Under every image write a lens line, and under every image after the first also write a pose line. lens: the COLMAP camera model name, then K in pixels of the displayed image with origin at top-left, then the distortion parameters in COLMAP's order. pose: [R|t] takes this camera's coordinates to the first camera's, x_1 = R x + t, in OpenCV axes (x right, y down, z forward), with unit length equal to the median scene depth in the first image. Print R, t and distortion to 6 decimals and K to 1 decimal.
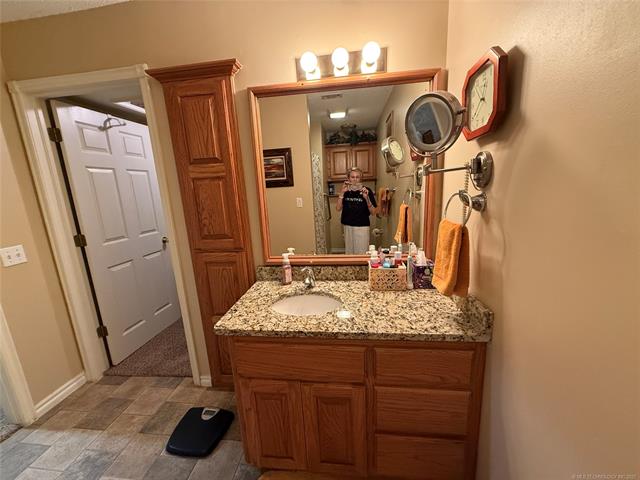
lens RADIAL K [[255.9, 0, 318.6], [0, 255.9, 240.2], [0, 0, 1]] dist [0.000019, -0.000149]
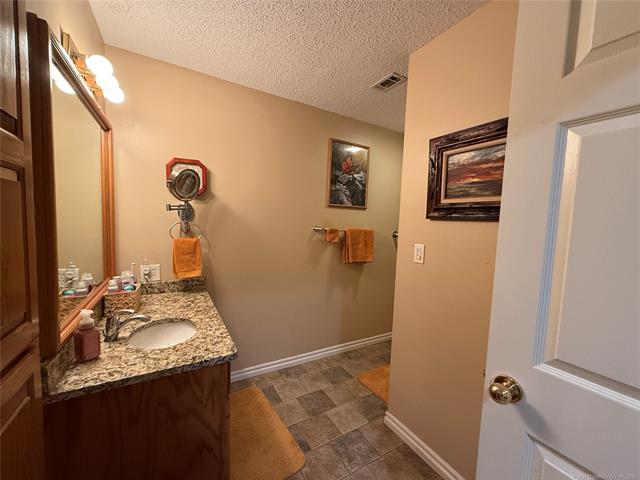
lens RADIAL K [[255.9, 0, 319.4], [0, 255.9, 239.6], [0, 0, 1]] dist [0.000019, -0.000149]
pose [[-0.607643, -0.030604, 0.793620, -1.283384], [0.156238, 0.975125, 0.157228, -0.171762], [-0.778691, 0.219533, -0.587747, 1.155777]]
